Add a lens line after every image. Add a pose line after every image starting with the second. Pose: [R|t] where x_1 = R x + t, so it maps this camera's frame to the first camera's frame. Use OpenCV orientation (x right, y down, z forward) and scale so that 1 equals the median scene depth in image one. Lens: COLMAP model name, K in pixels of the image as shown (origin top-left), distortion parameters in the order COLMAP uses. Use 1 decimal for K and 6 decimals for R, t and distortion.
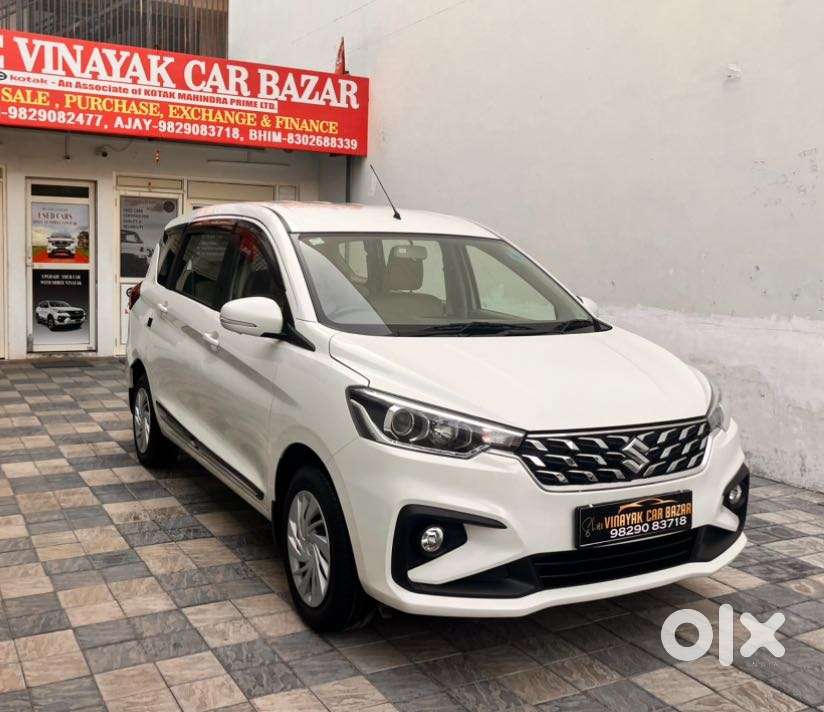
lens RADIAL K [[888.5, 0, 394.9], [0, 888.5, 327.8], [0, 0, 1]] dist [0.036082, -0.022820]
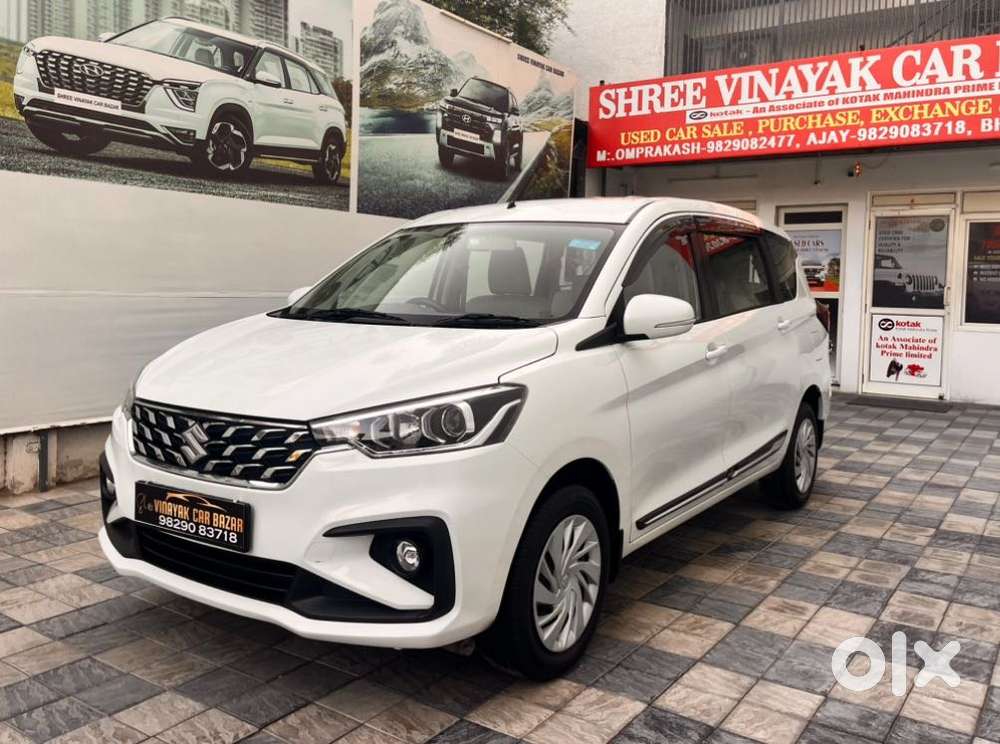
lens RADIAL K [[883.5, 0, 457.8], [0, 883.5, 324.9], [0, 0, 1]] dist [0.056928, -0.067572]
pose [[0.437726, 0.027012, -0.898703, 0.387448], [-0.080072, 0.996748, -0.009041, 0.004038], [0.895536, 0.075918, 0.438465, 0.275473]]
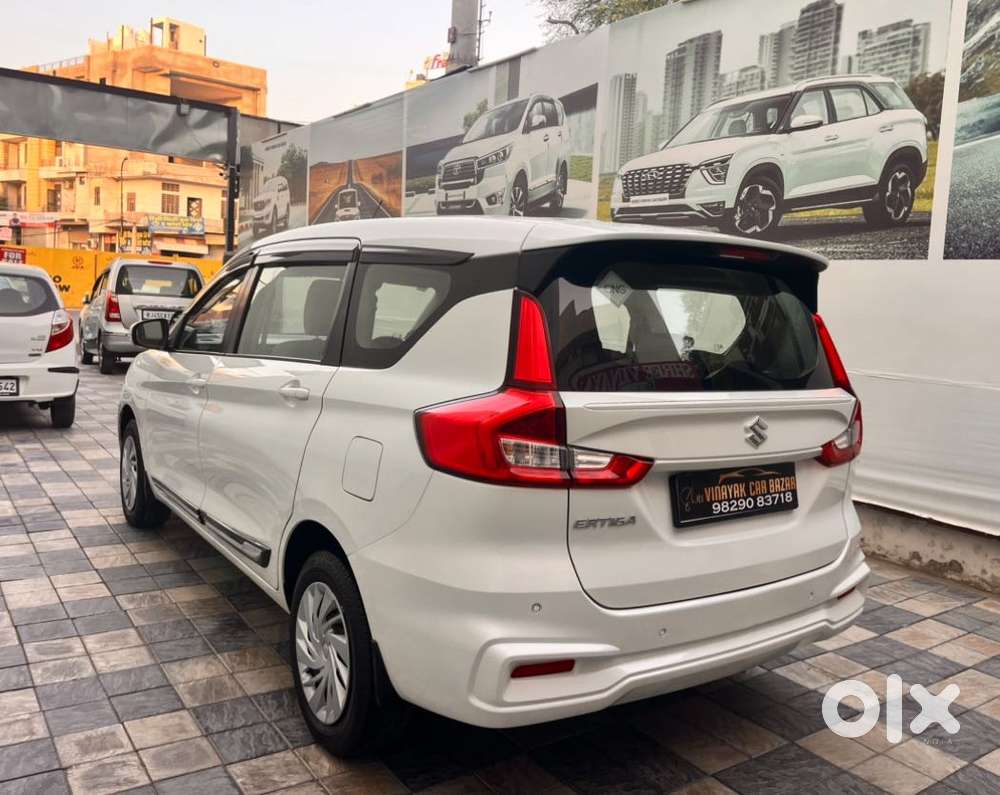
lens RADIAL K [[848.3, 0, 538.7], [0, 848.3, 367.5], [0, 0, 1]] dist [0.075865, -0.107743]
pose [[-0.986001, -0.075277, -0.148779, -0.034834], [-0.097739, 0.983850, 0.149956, -0.082424], [0.135088, 0.162398, -0.977434, 0.995044]]
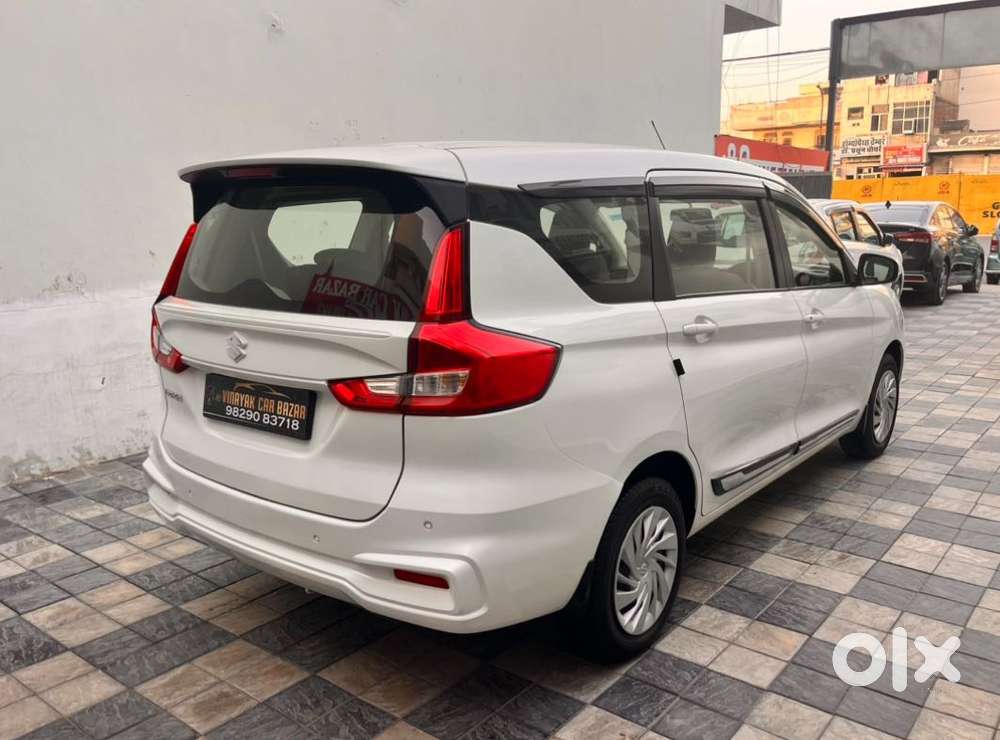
lens RADIAL K [[853.1, 0, 500.0], [0, 853.1, 370.0], [0, 0, 1]] dist [0.010507, -0.000673]
pose [[-0.392581, -0.197362, 0.898292, -0.420454], [0.076818, 0.966255, 0.245866, -0.084314], [-0.916504, 0.165527, -0.364173, 0.776893]]
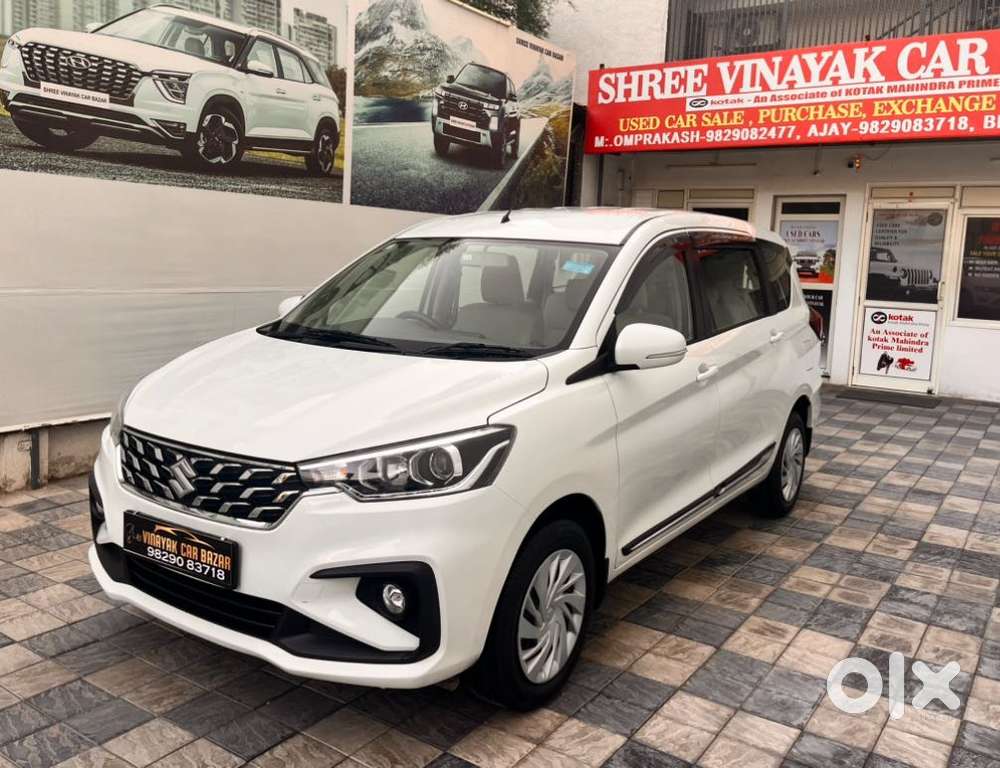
lens RADIAL K [[880.1, 0, 455.9], [0, 880.1, 349.8], [0, 0, 1]] dist [0.063581, -0.081426]
pose [[0.440886, 0.092139, -0.892821, 0.383888], [-0.095956, 0.993855, 0.055181, -0.019265], [0.892419, 0.061343, 0.447018, 0.276468]]
